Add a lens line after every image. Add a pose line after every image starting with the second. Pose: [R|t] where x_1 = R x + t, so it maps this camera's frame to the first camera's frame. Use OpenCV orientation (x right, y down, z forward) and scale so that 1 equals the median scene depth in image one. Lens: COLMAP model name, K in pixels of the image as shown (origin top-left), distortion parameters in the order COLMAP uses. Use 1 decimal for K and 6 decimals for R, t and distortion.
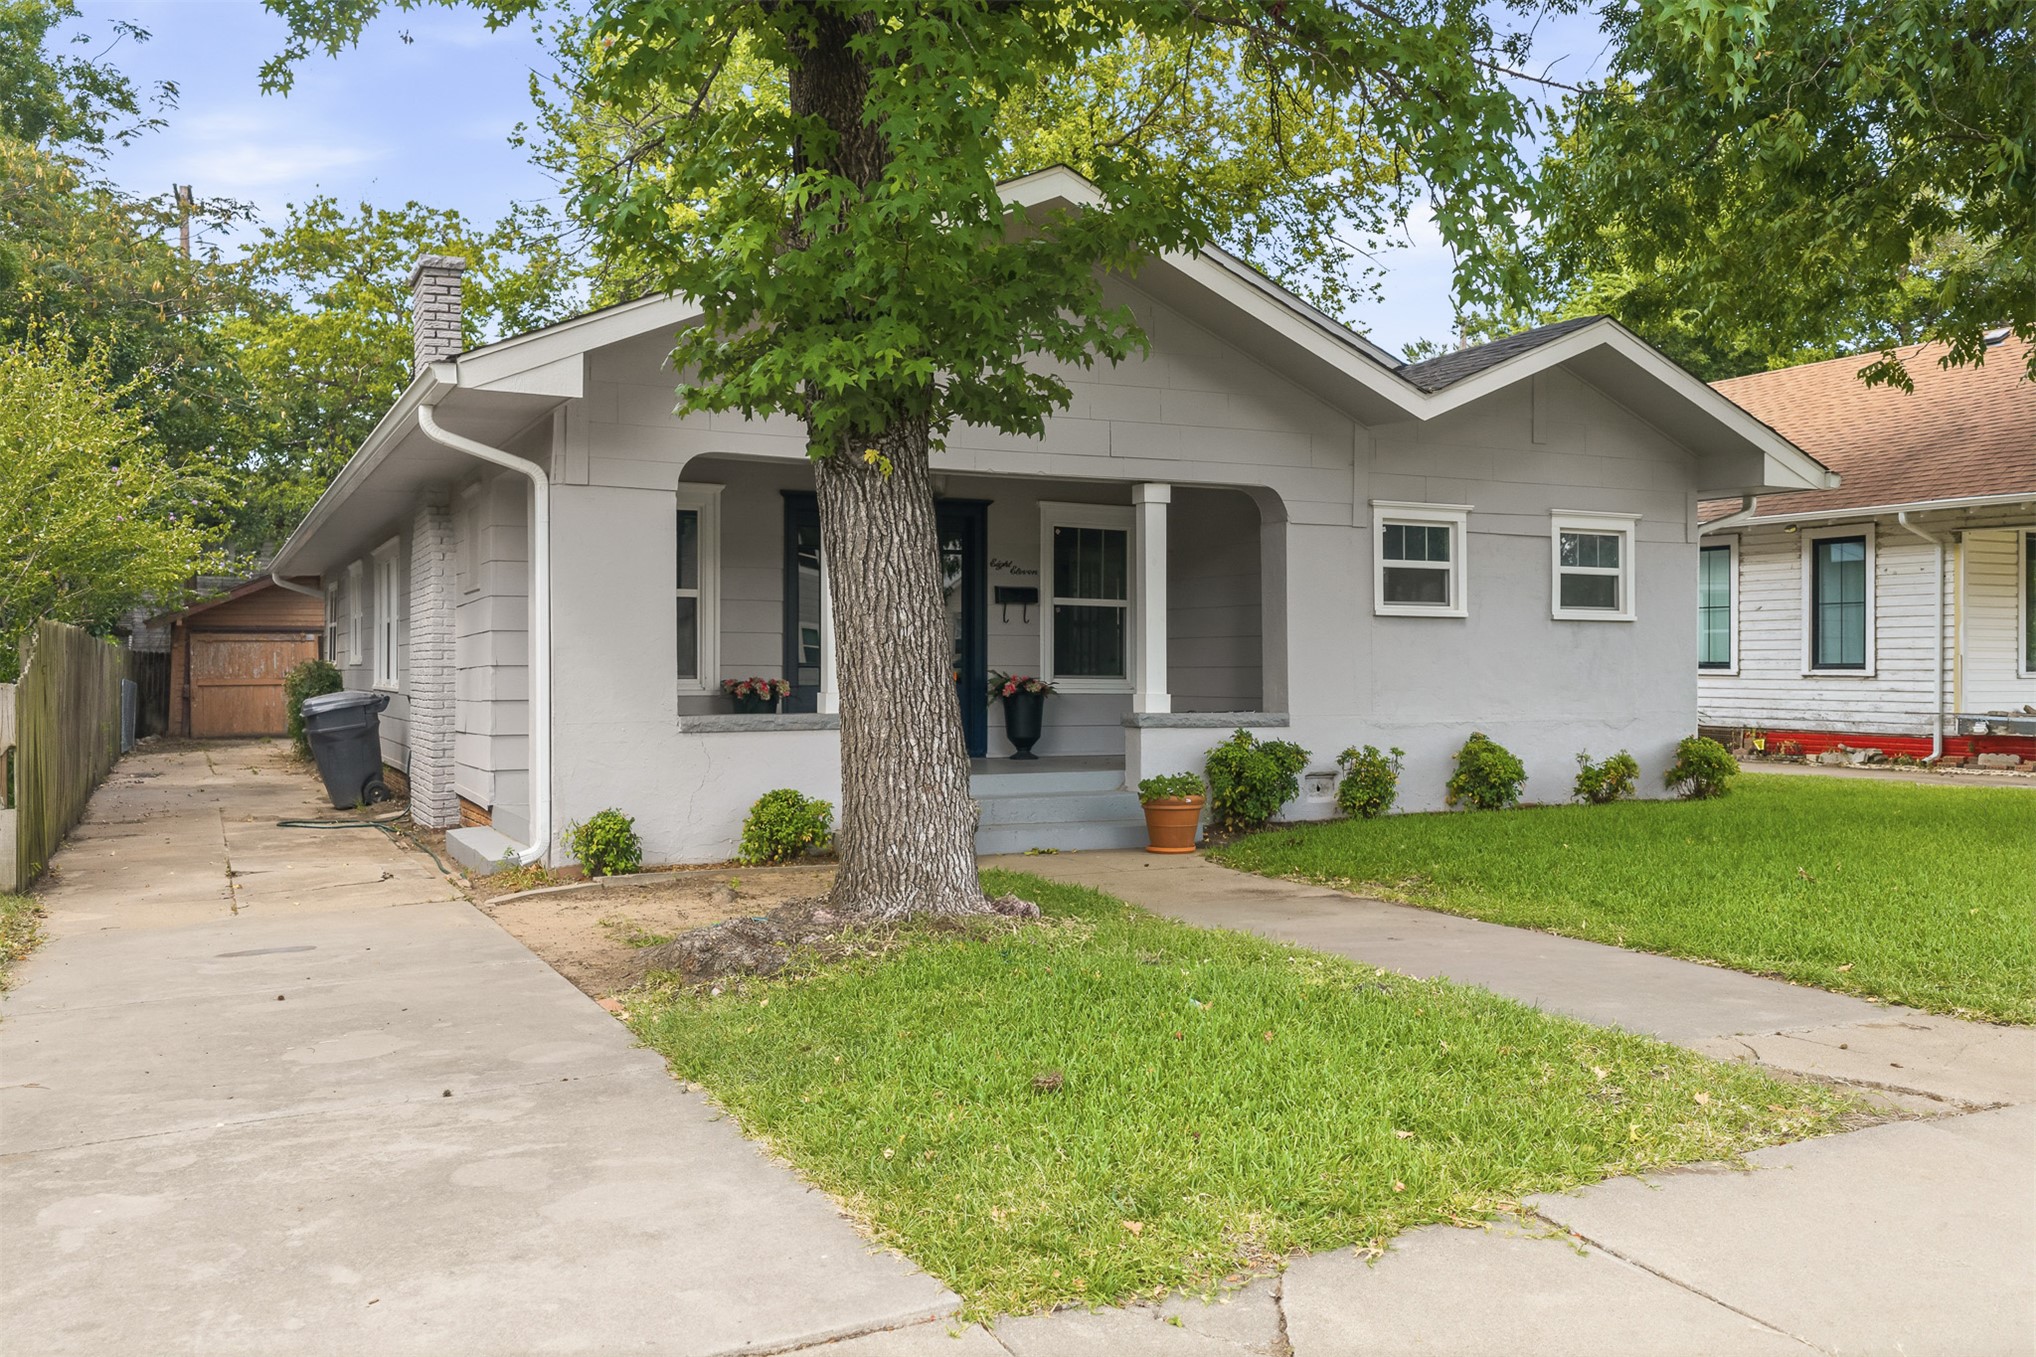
lens RADIAL K [[1674.5, 0, 1011.7], [0, 1674.5, 677.2], [0, 0, 1]] dist [0.015593, -0.017553]
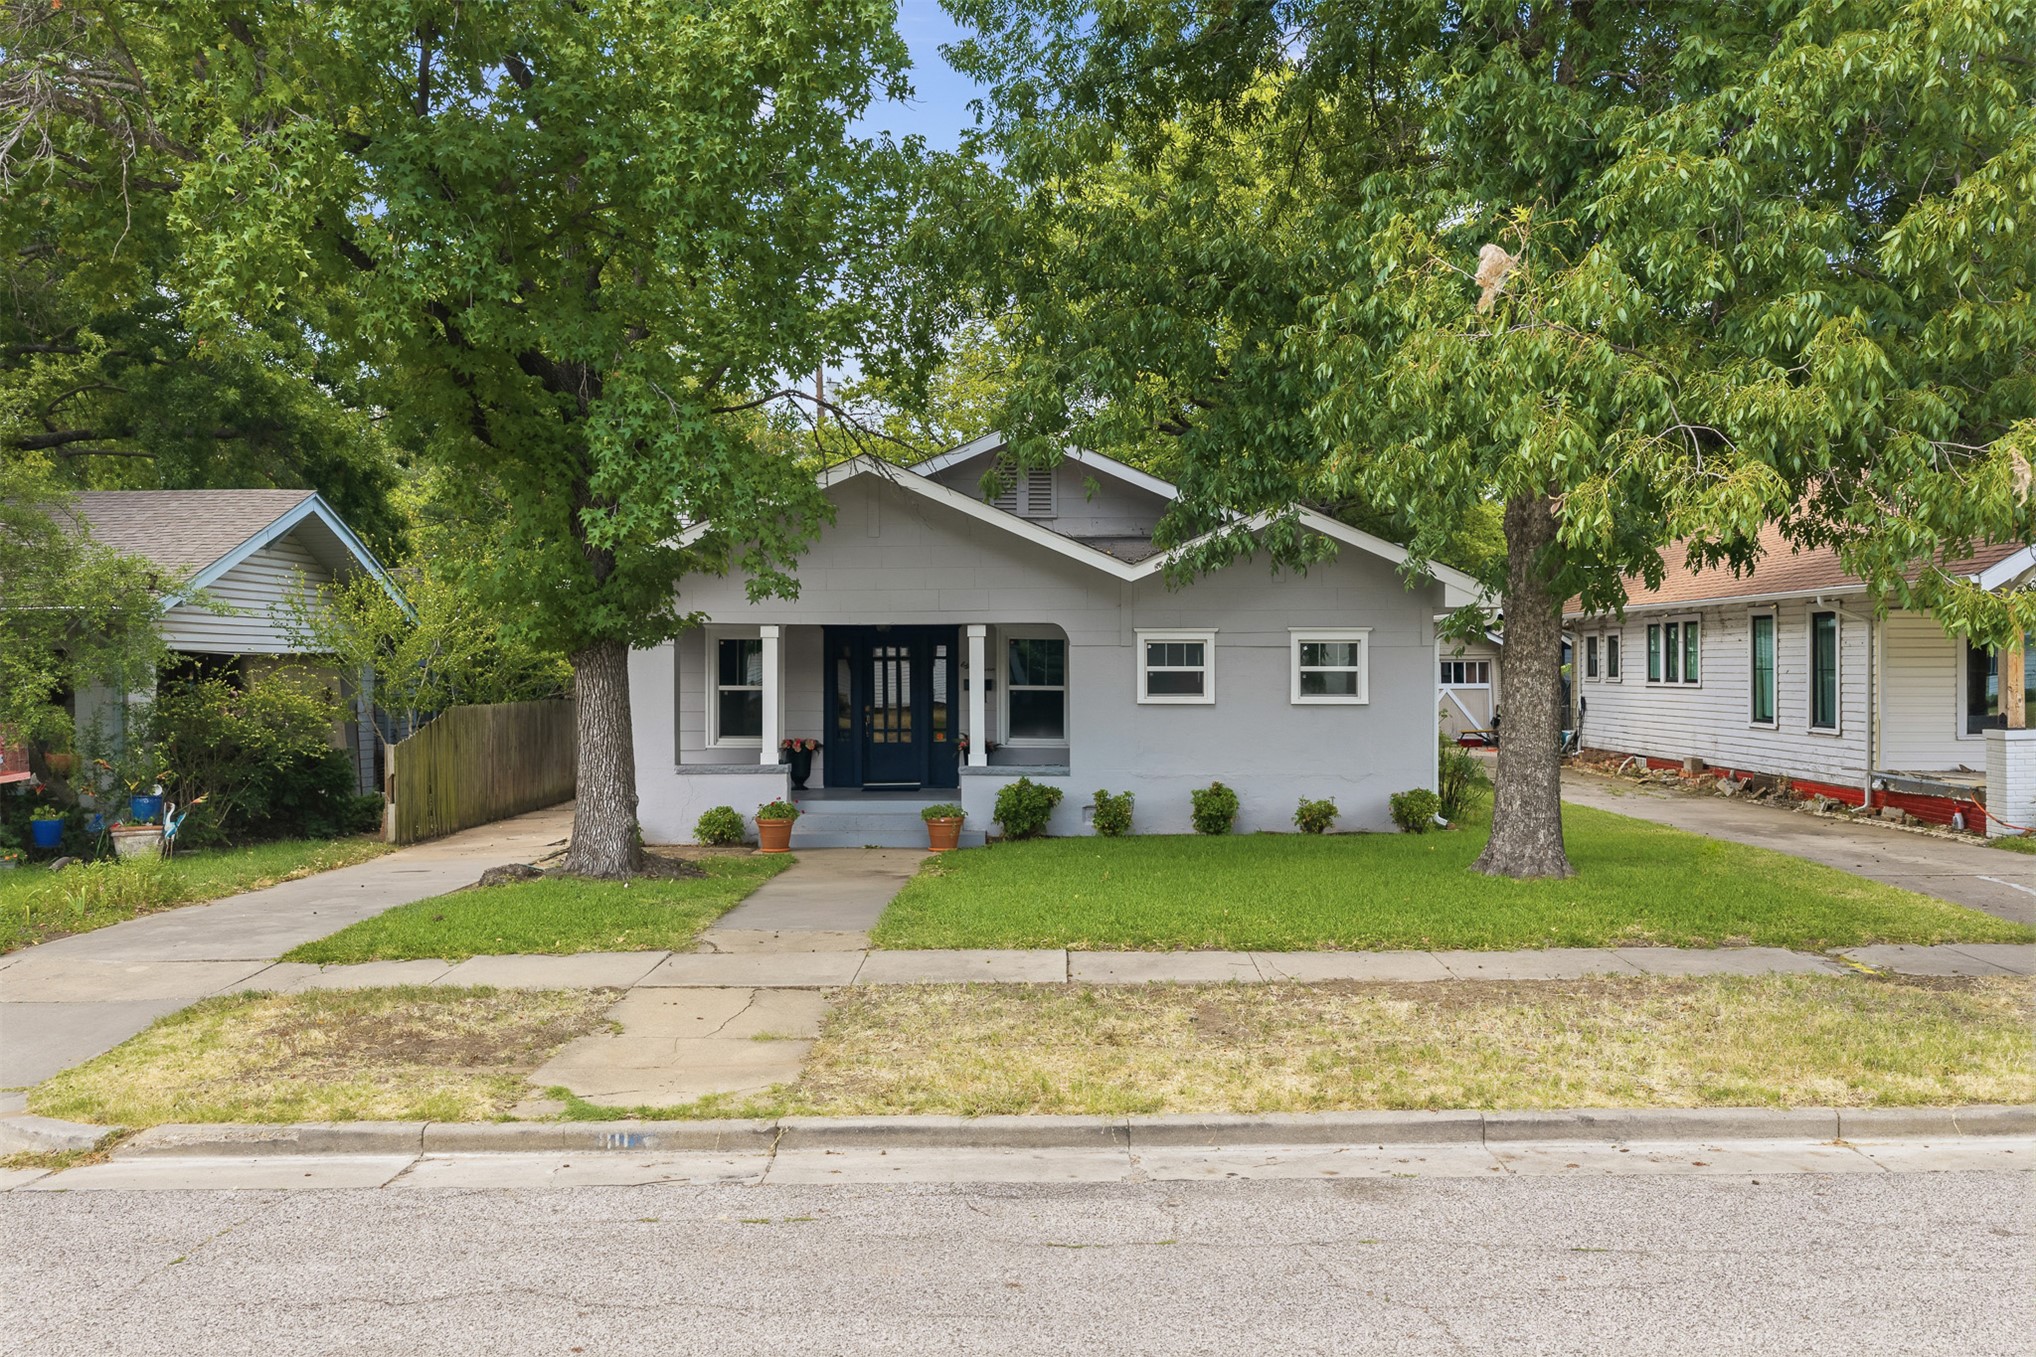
lens RADIAL K [[1674.5, 0, 1020.8], [0, 1674.5, 675.0], [0, 0, 1]] dist [0.015593, -0.017553]
pose [[0.899792, -0.002355, -0.436313, 0.791722], [0.000599, 0.999991, -0.004163, -0.057281], [0.436319, 0.003485, 0.899785, -0.420591]]
